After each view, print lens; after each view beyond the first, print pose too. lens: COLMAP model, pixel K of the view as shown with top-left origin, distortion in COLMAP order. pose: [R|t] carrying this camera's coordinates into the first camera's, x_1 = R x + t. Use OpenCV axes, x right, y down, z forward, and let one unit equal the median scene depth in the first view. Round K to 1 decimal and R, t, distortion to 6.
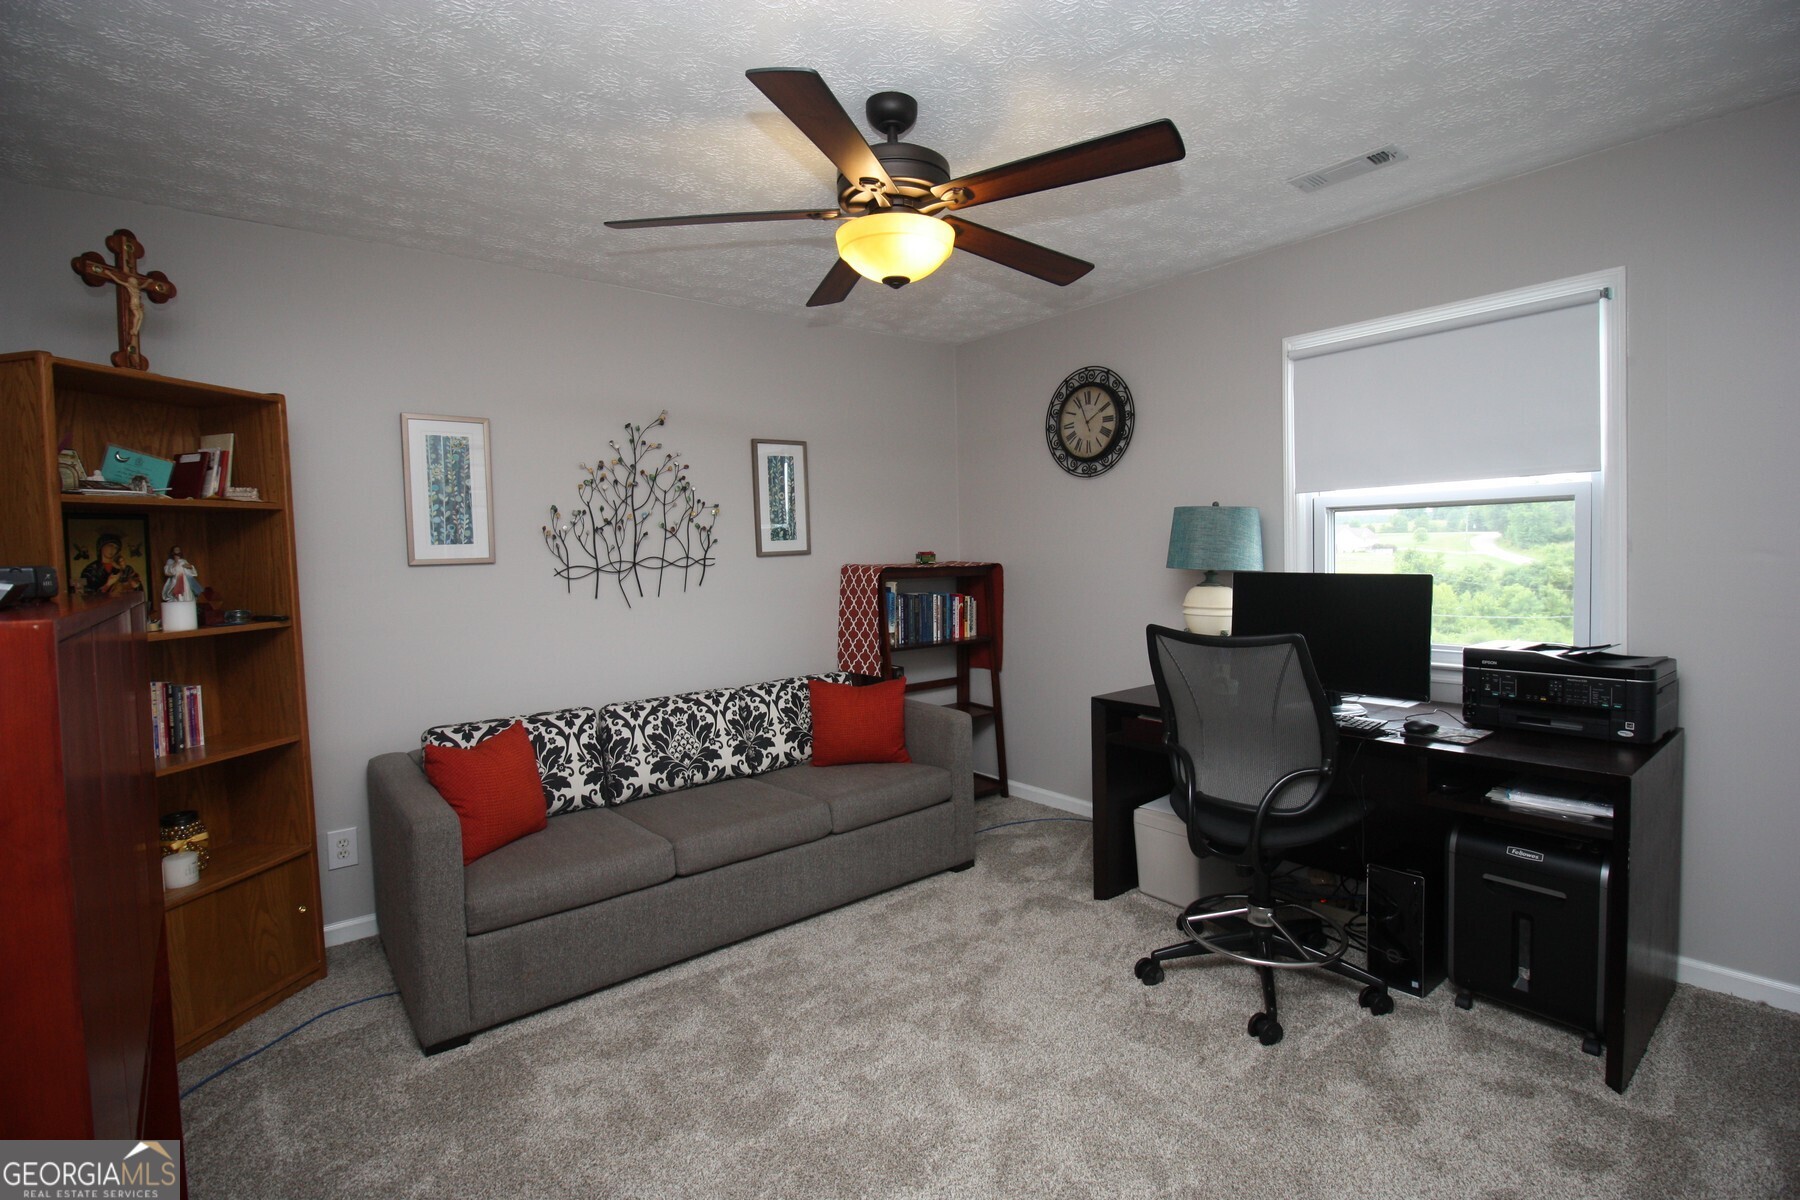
lens RADIAL K [[833.1, 0, 901.7], [0, 833.1, 593.6], [0, 0, 1]] dist [-0.007688, -0.007782]
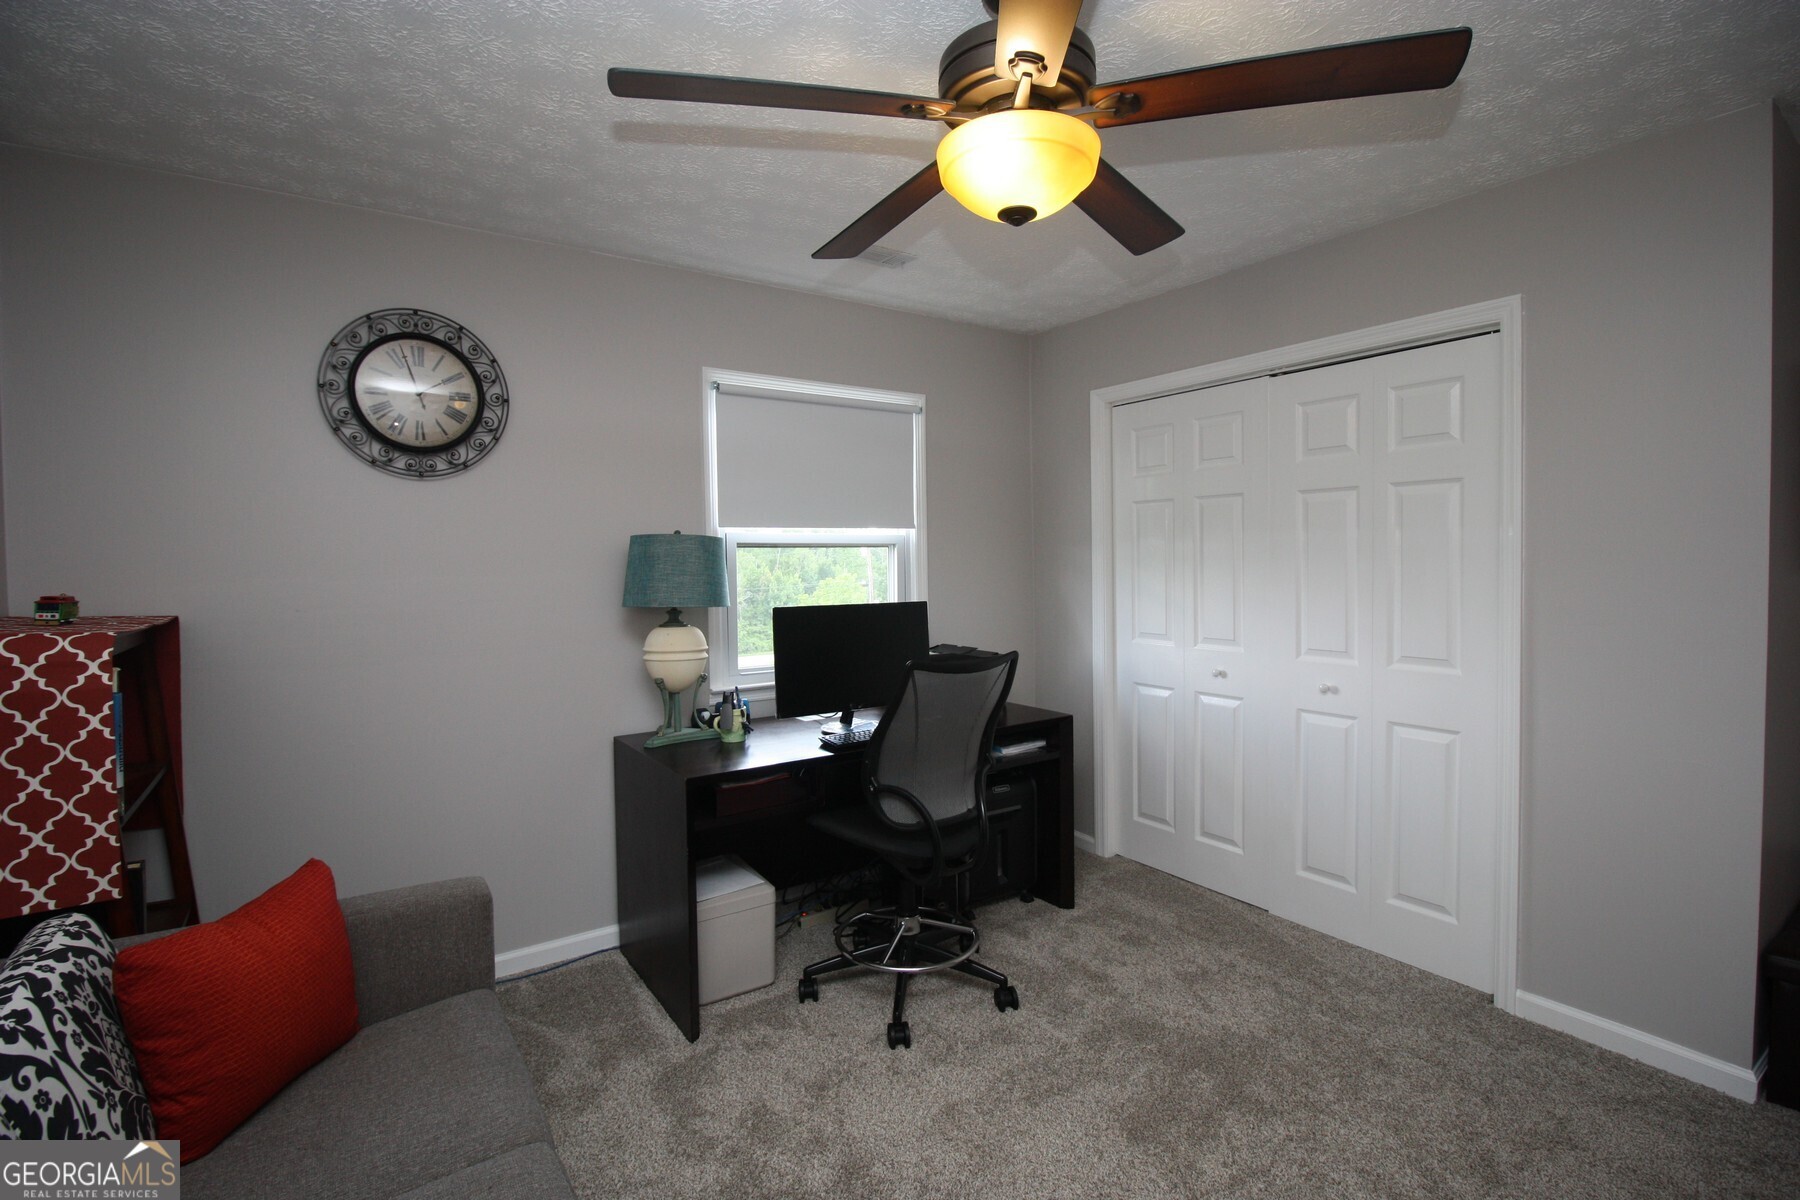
lens RADIAL K [[833.1, 0, 901.3], [0, 833.1, 591.0], [0, 0, 1]] dist [-0.007688, -0.007782]
pose [[0.075940, -0.013128, 0.997026, -0.471421], [0.061592, 0.998066, 0.008450, -0.037933], [-0.995208, 0.060767, 0.076601, 0.677686]]
